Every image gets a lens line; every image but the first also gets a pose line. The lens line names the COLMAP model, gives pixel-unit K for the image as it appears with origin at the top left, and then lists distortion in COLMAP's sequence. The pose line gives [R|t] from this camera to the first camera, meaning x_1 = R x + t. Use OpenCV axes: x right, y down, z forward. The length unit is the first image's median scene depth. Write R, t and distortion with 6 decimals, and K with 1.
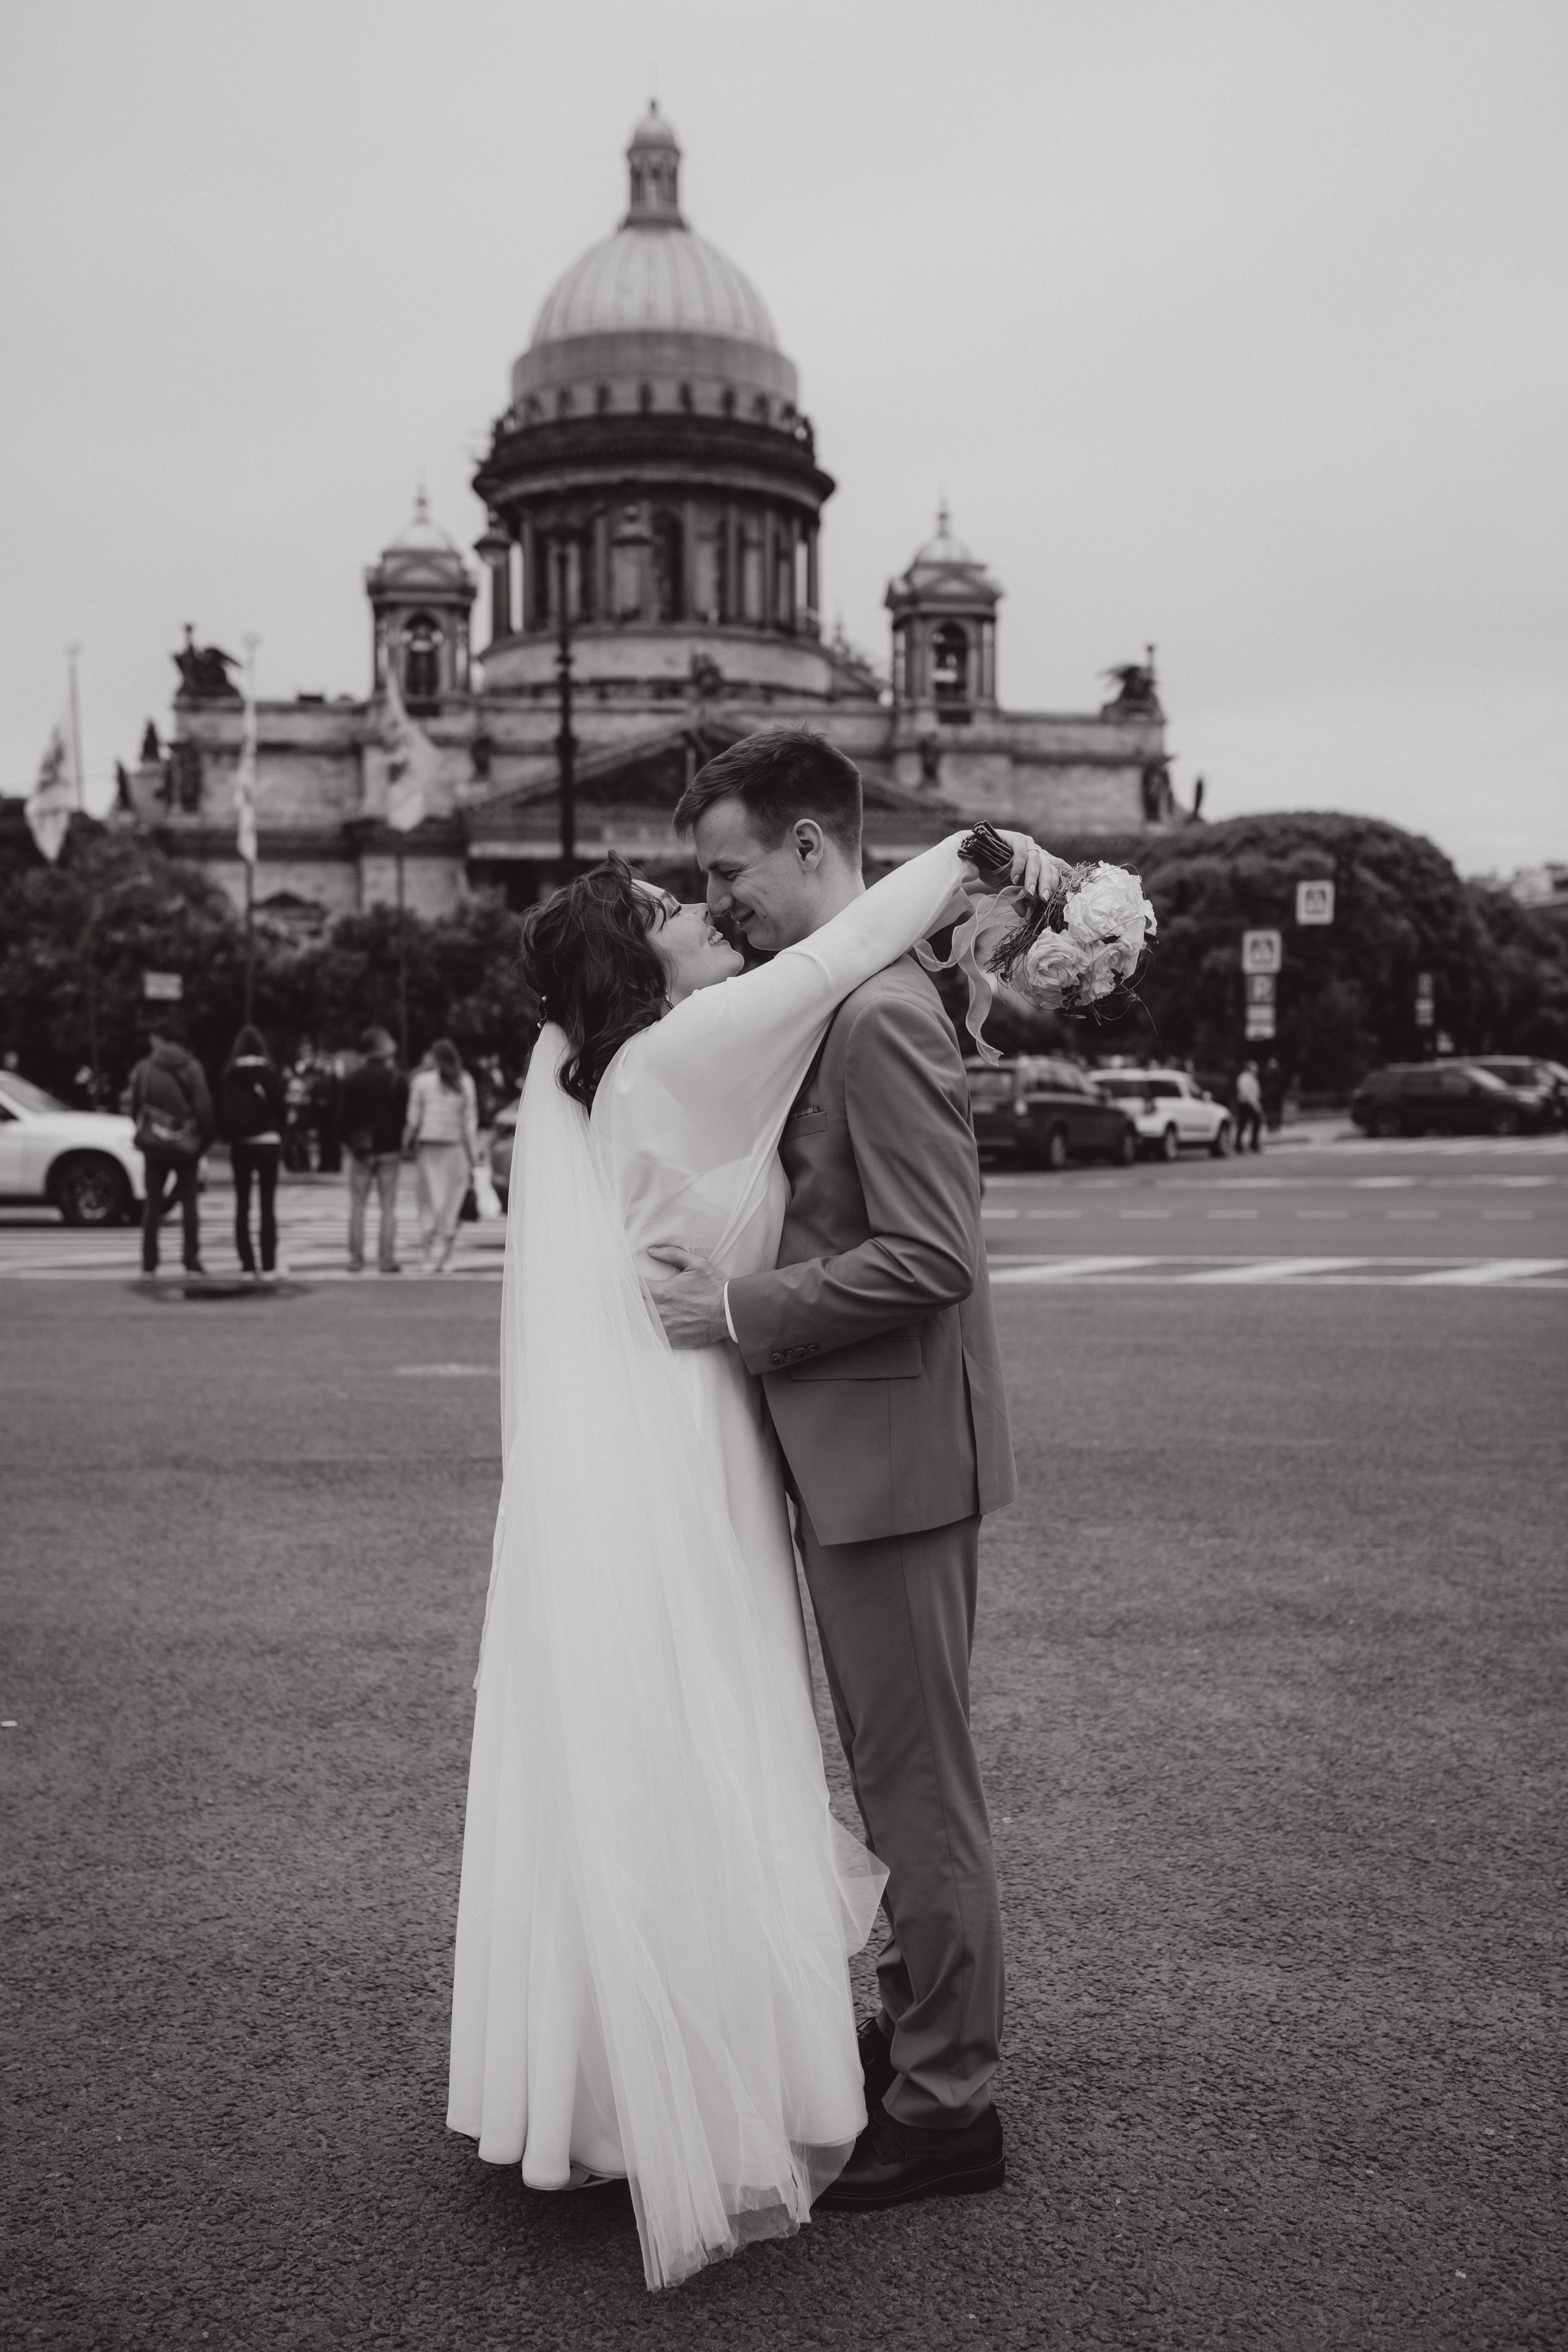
lens RADIAL K [[2312.9, 0, 778.2], [0, 2312.9, 1182.4], [0, 0, 1]] dist [-0.004473, 0.000000]
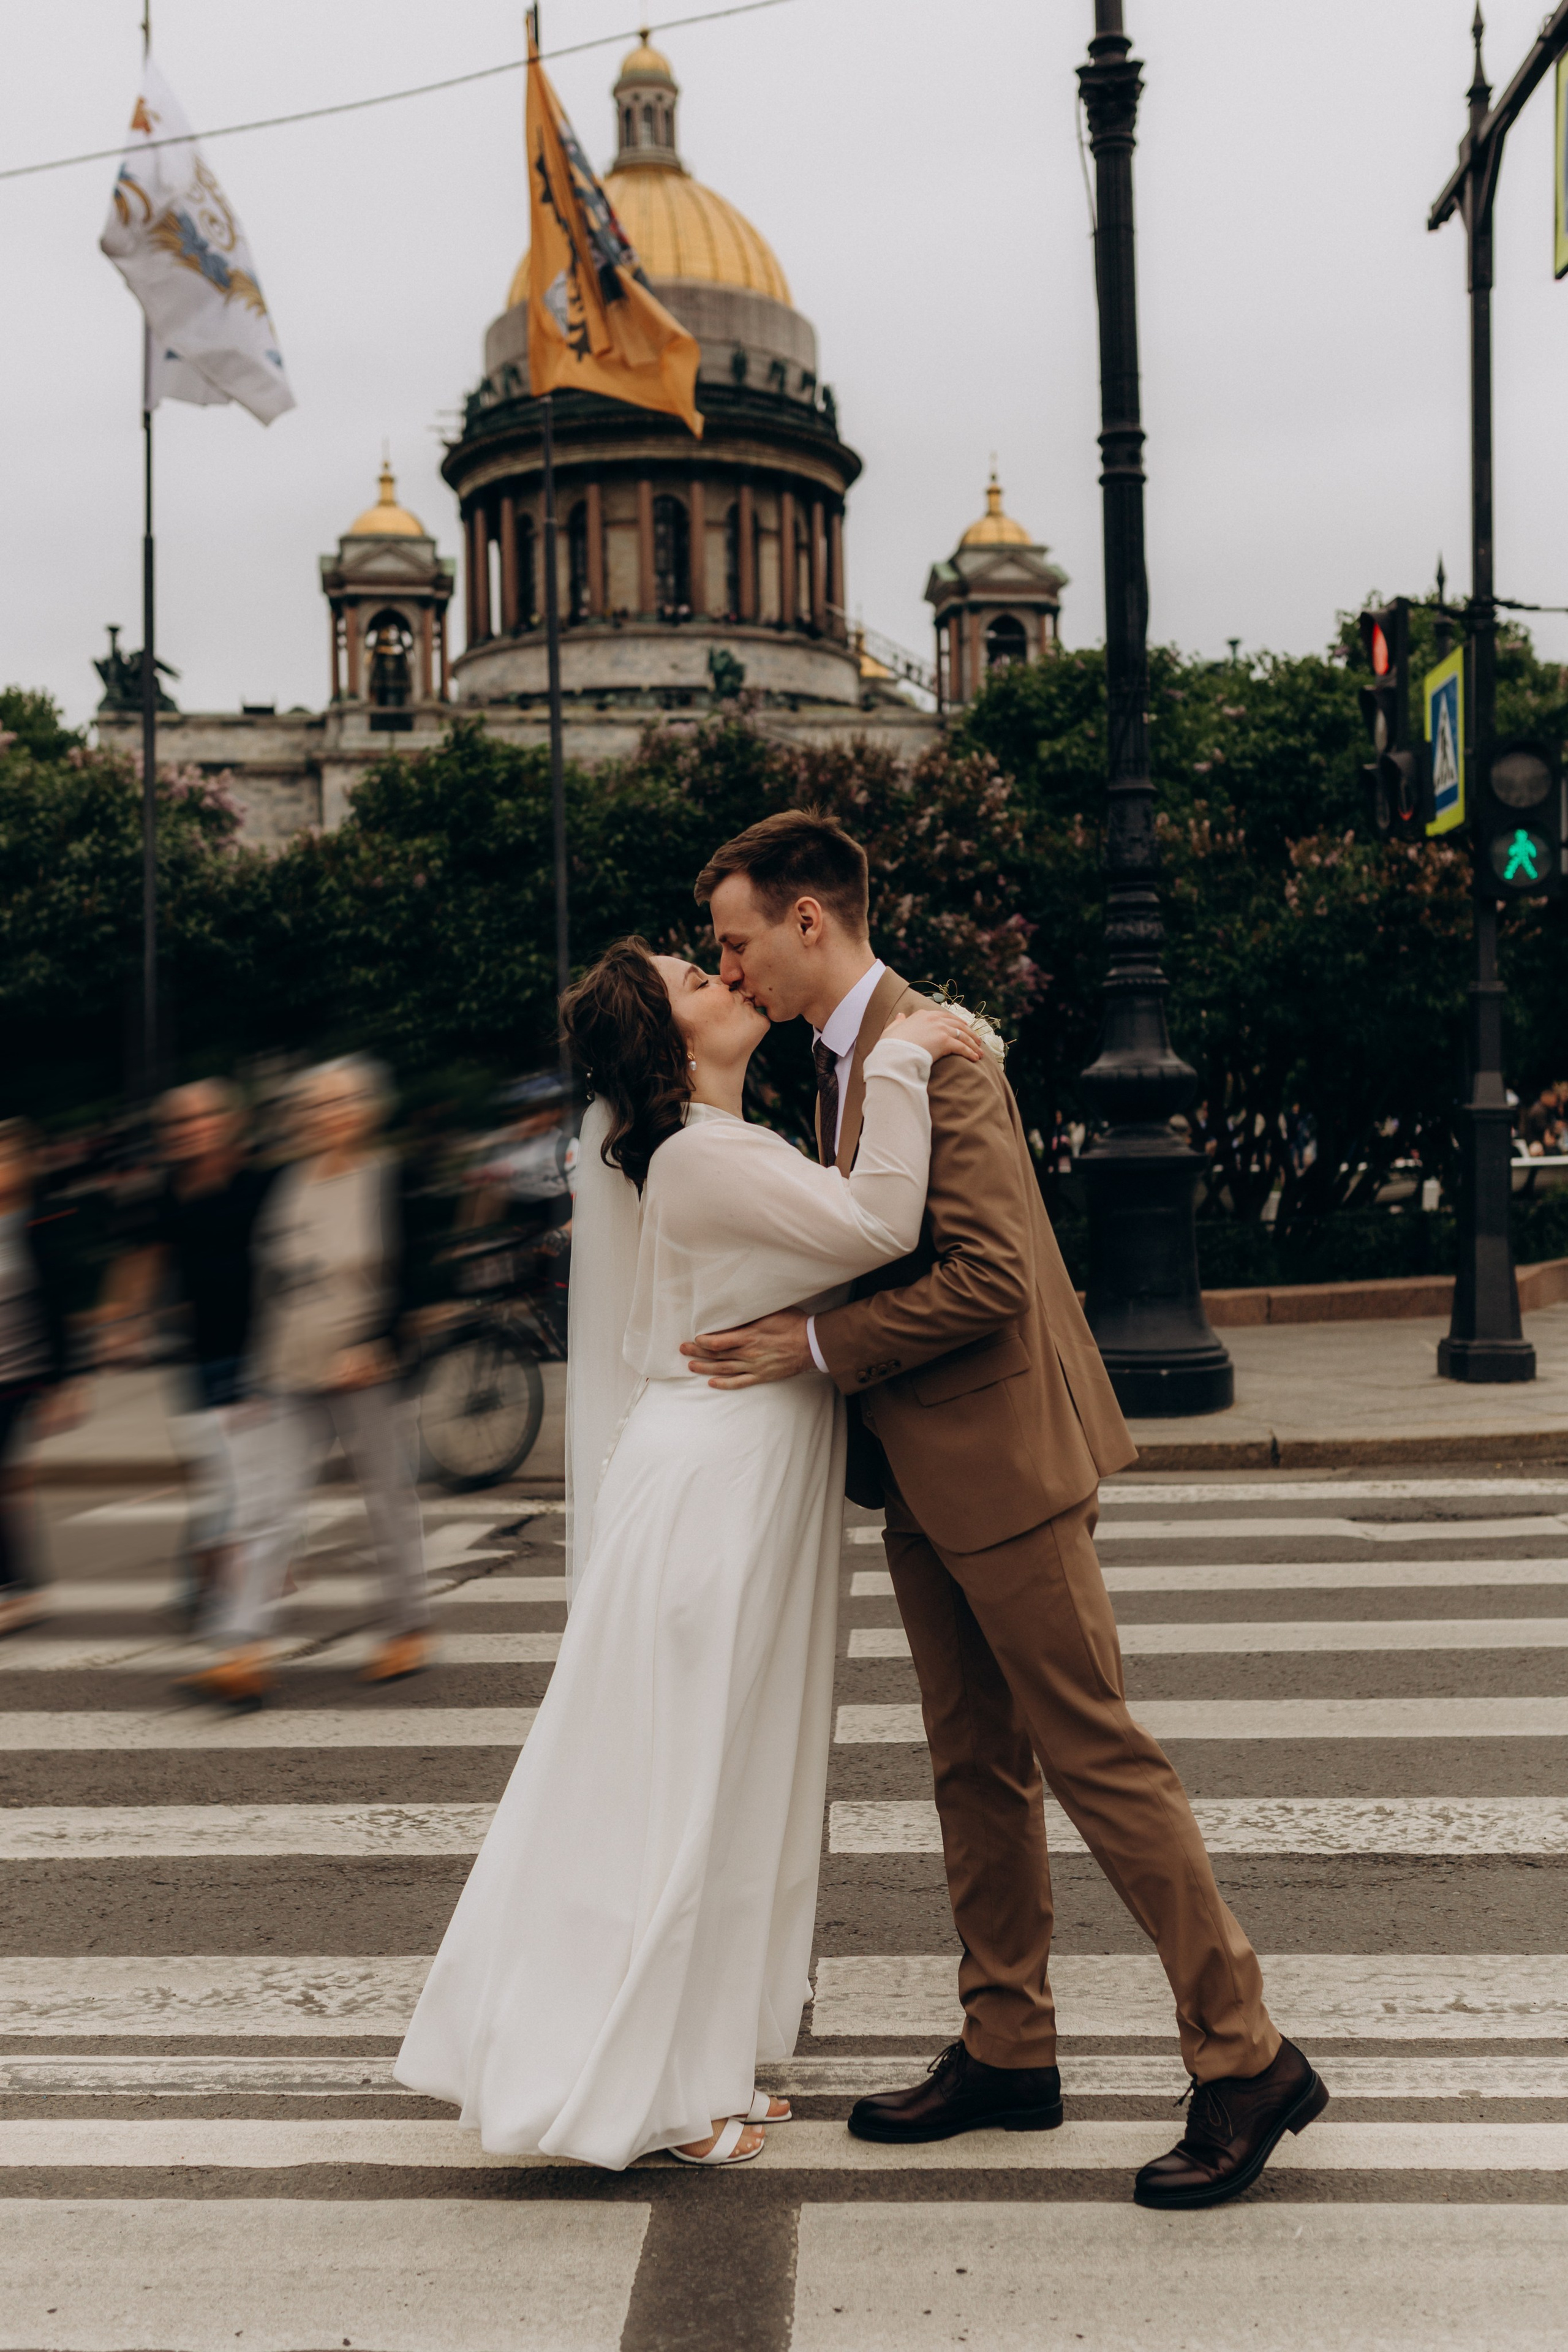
lens RADIAL K [[2449.8, 0, 796.0], [0, 2449.8, 1183.6], [0, 0, 1]] dist [0.002788, 0.000000]
pose [[0.999731, -0.016502, 0.016288, -0.021067], [0.017005, 0.999367, -0.031247, -0.003879], [-0.015762, 0.031516, 0.999379, 0.096723]]
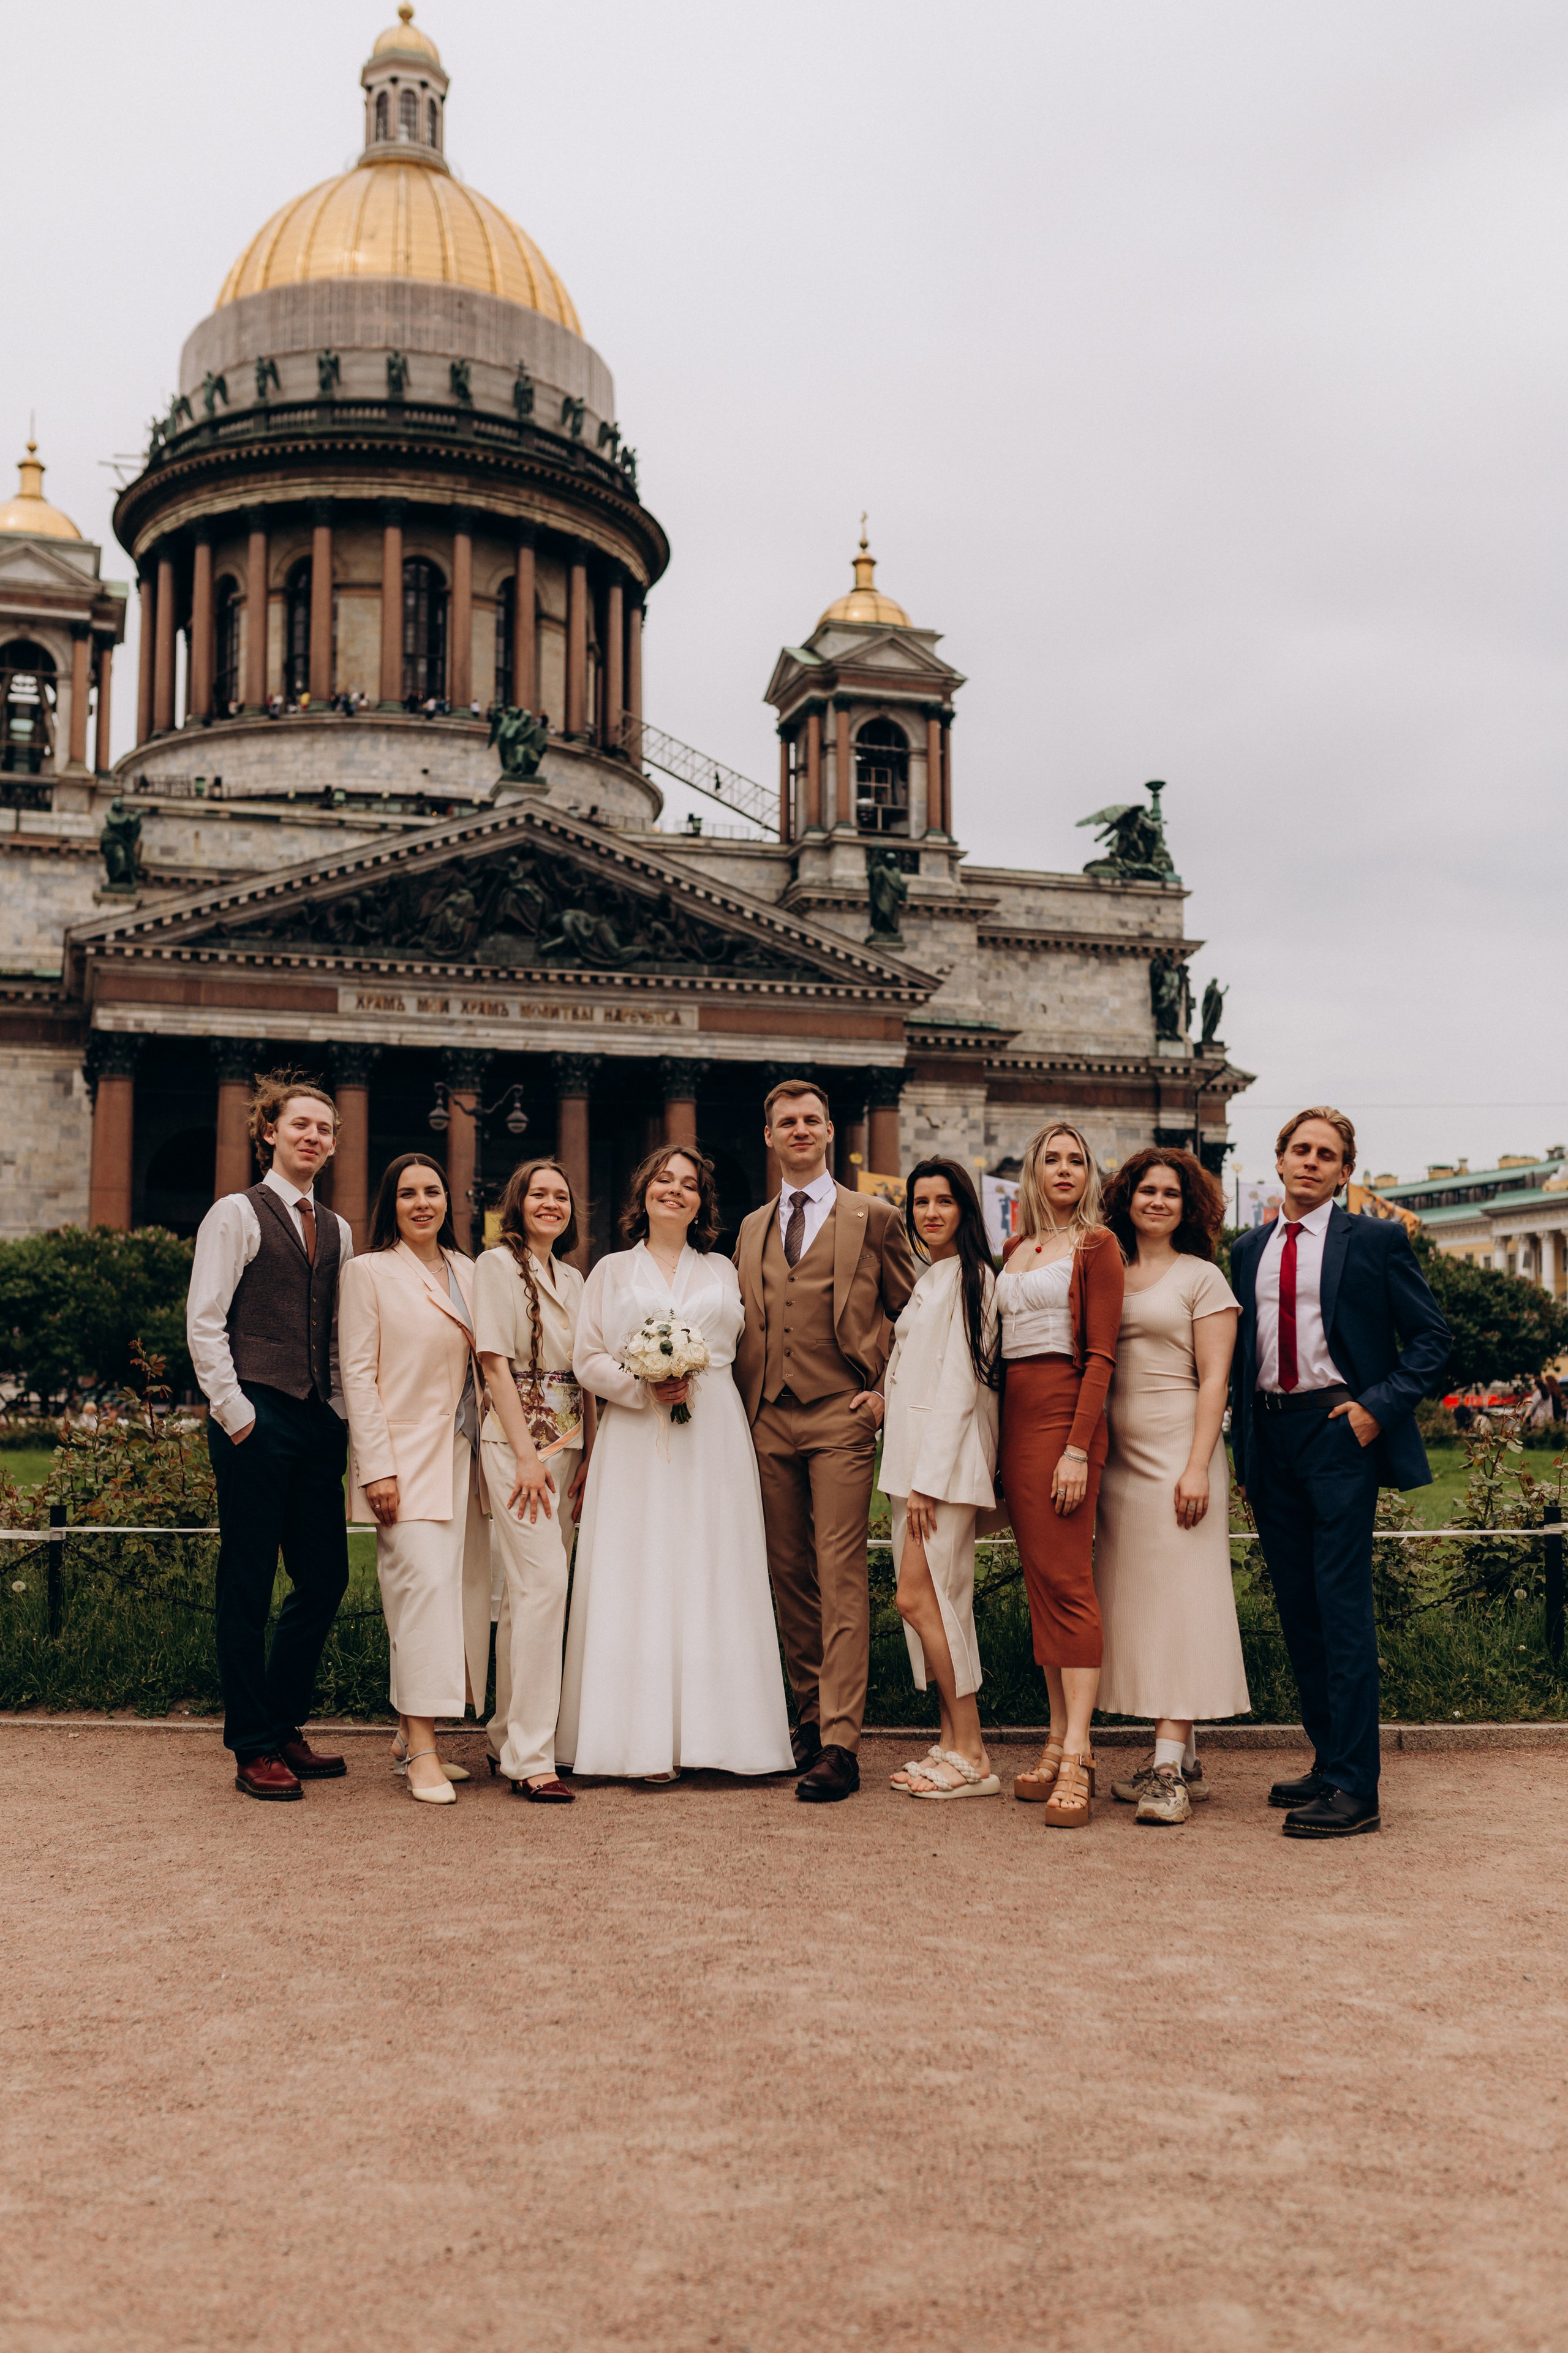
lens RADIAL K [[2313.7, 0, 786.0], [0, 2313.7, 1234.3], [0, 0, 1]] dist [-0.004473, 0.000000]
pose [[0.987329, 0.016188, 0.157861, -0.049509], [0.003543, 0.992287, -0.123911, -0.020298], [-0.158649, 0.122900, 0.979656, 0.385818]]
